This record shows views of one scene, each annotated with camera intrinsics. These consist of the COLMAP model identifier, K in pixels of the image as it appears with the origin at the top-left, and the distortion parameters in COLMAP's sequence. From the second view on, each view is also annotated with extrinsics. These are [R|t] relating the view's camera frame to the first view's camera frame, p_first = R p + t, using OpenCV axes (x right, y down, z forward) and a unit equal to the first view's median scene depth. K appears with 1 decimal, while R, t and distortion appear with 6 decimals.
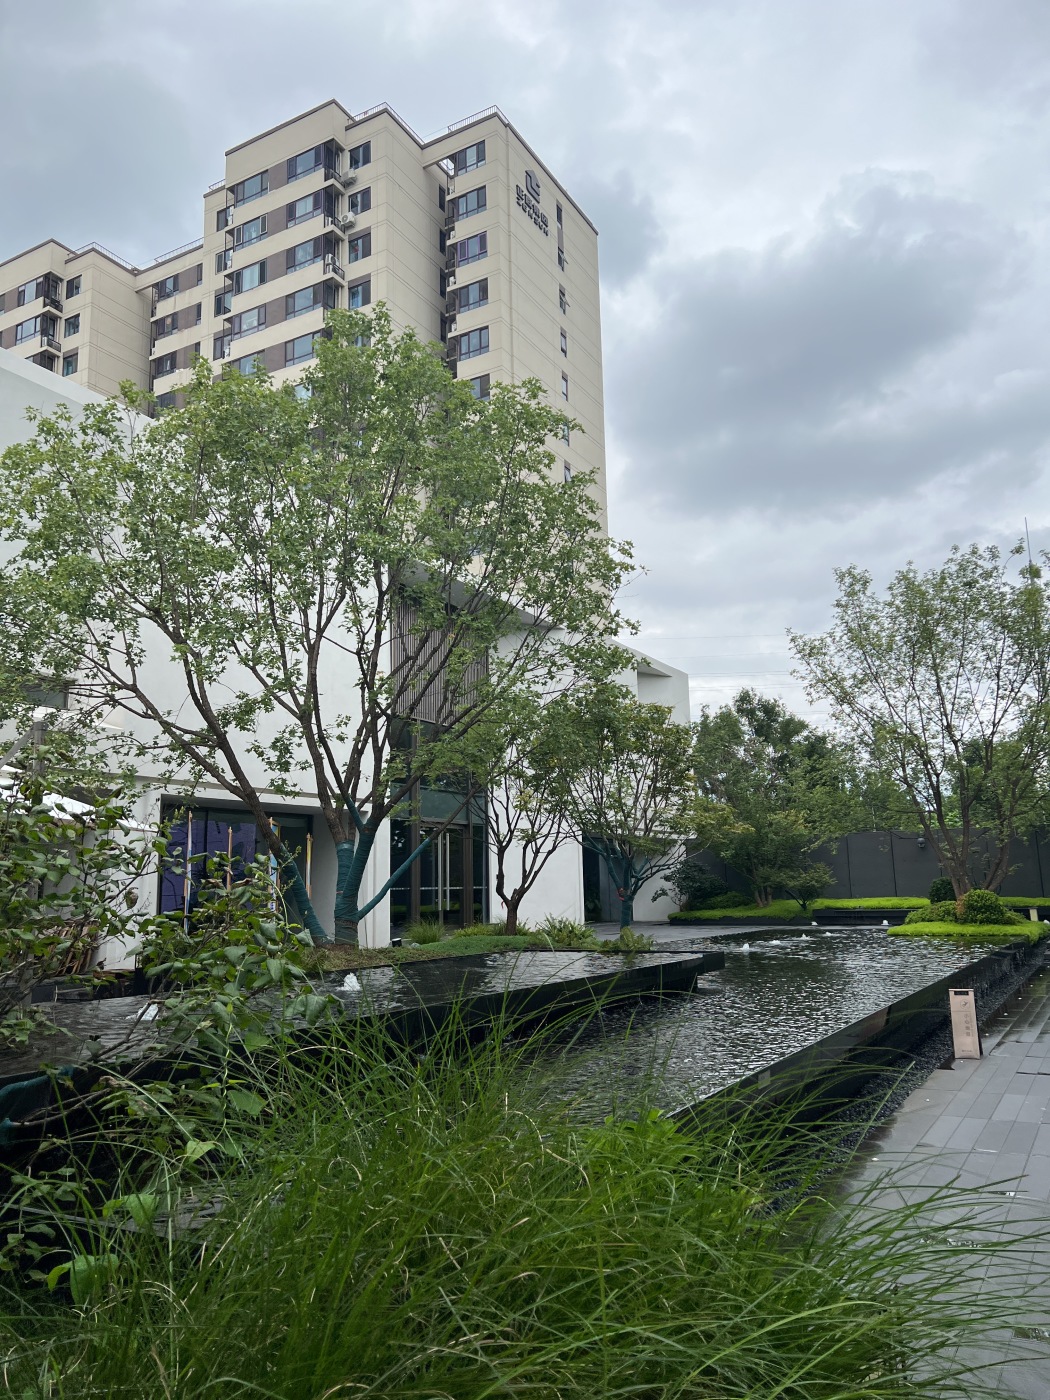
lens RADIAL K [[1041.0, 0, 515.3], [0, 1041.0, 702.5], [0, 0, 1]] dist [0.011727, 0.002576]
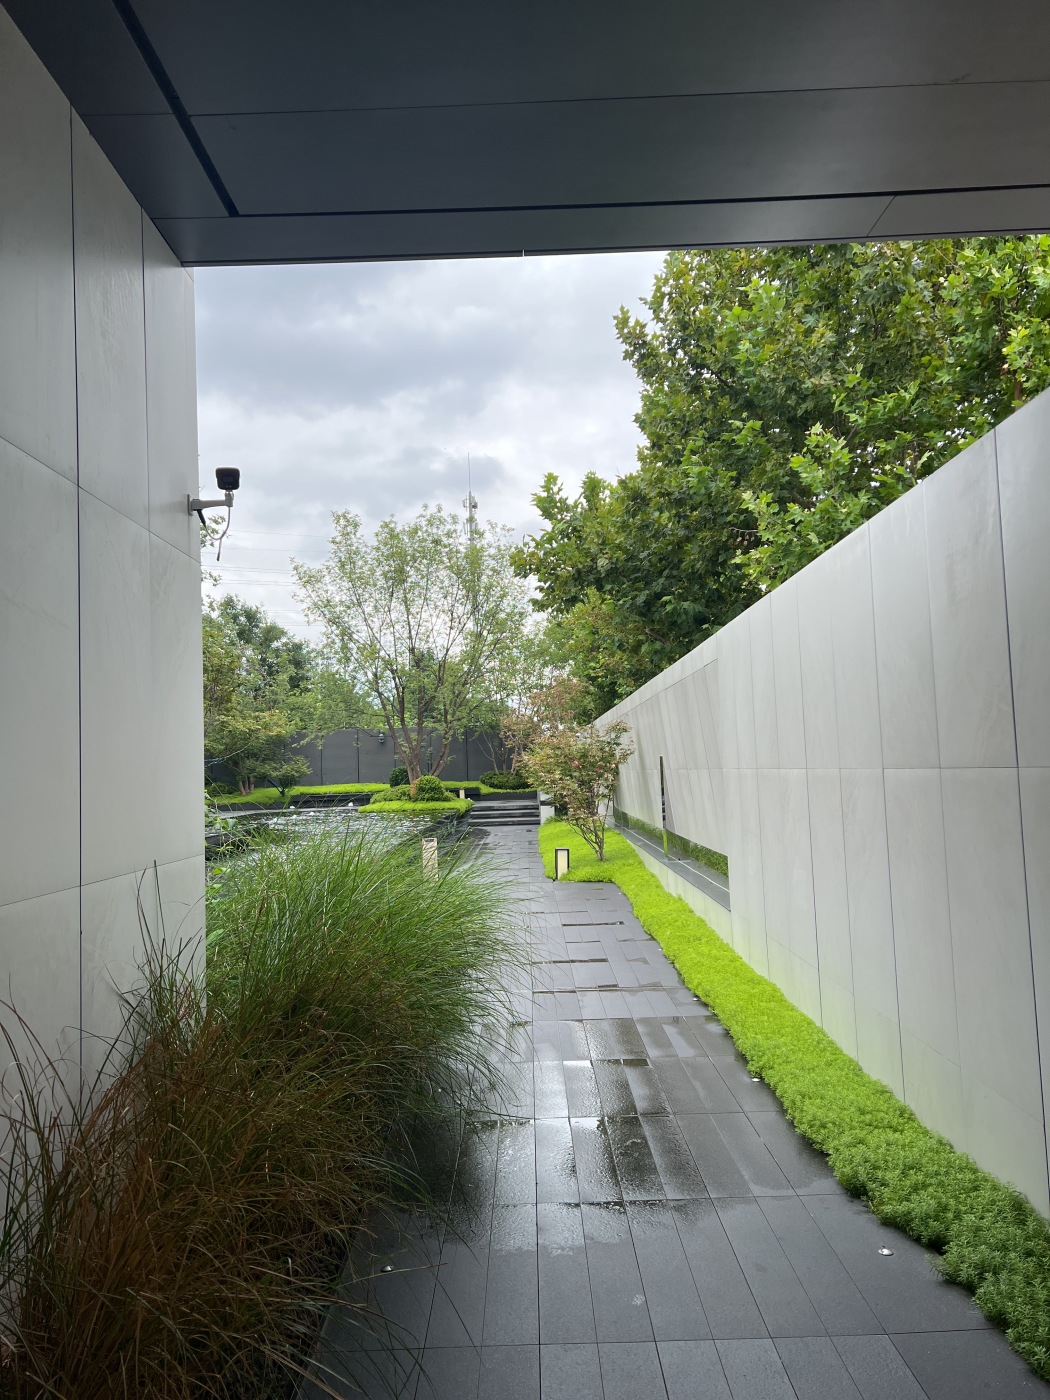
lens RADIAL K [[1041.0, 0, 525.1], [0, 1041.0, 700.6], [0, 0, 1]] dist [0.011727, 0.002576]
pose [[0.867382, 0.024280, 0.497051, -0.084961], [-0.073374, 0.994132, 0.079480, -0.023067], [-0.492205, -0.105411, 0.864074, -0.151576]]
